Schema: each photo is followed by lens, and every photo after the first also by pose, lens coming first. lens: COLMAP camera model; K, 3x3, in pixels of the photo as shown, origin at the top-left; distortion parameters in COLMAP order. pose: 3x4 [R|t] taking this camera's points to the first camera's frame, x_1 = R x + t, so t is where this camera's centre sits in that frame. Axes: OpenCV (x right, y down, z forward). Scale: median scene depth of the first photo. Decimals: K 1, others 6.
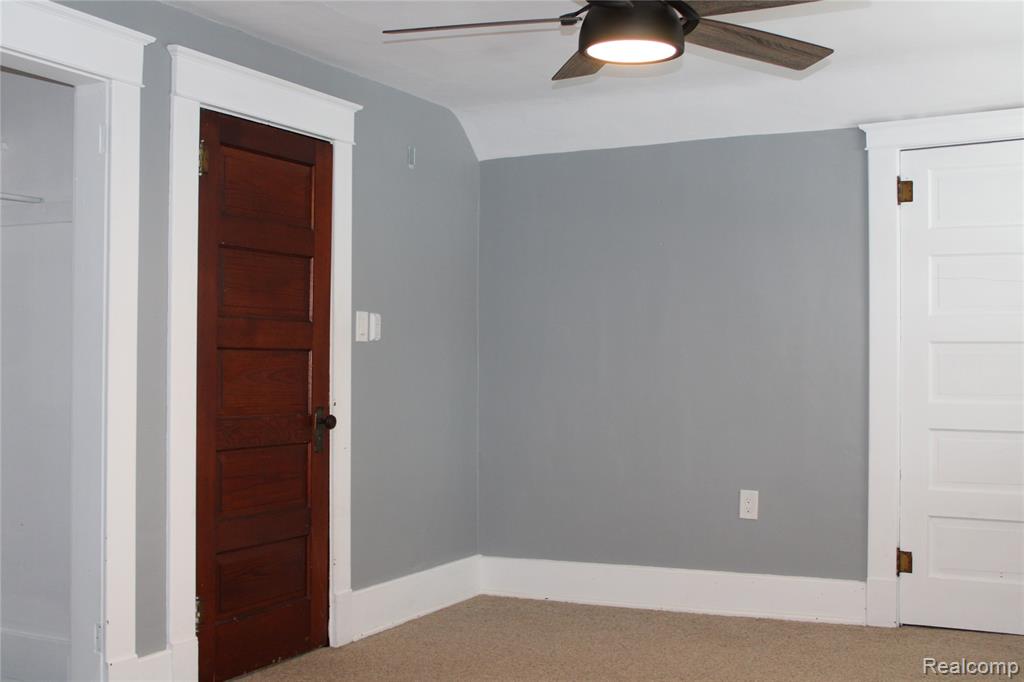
lens RADIAL K [[1204.3, 0, 514.1], [0, 1204.3, 344.7], [0, 0, 1]] dist [-0.038788, 0.000000]
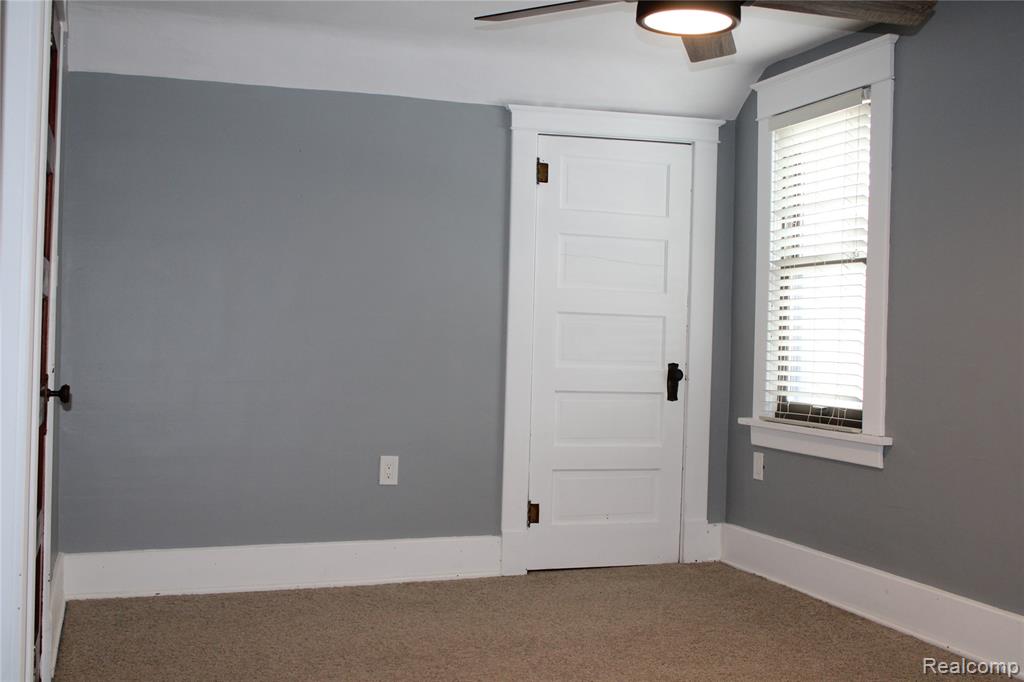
lens RADIAL K [[1204.3, 0, 513.7], [0, 1204.3, 339.4], [0, 0, 1]] dist [-0.038788, 0.000000]
pose [[0.698587, 0.013844, 0.715392, -0.466859], [-0.034975, 0.999278, 0.014816, 0.007553], [-0.714670, -0.035372, 0.698567, 0.251563]]
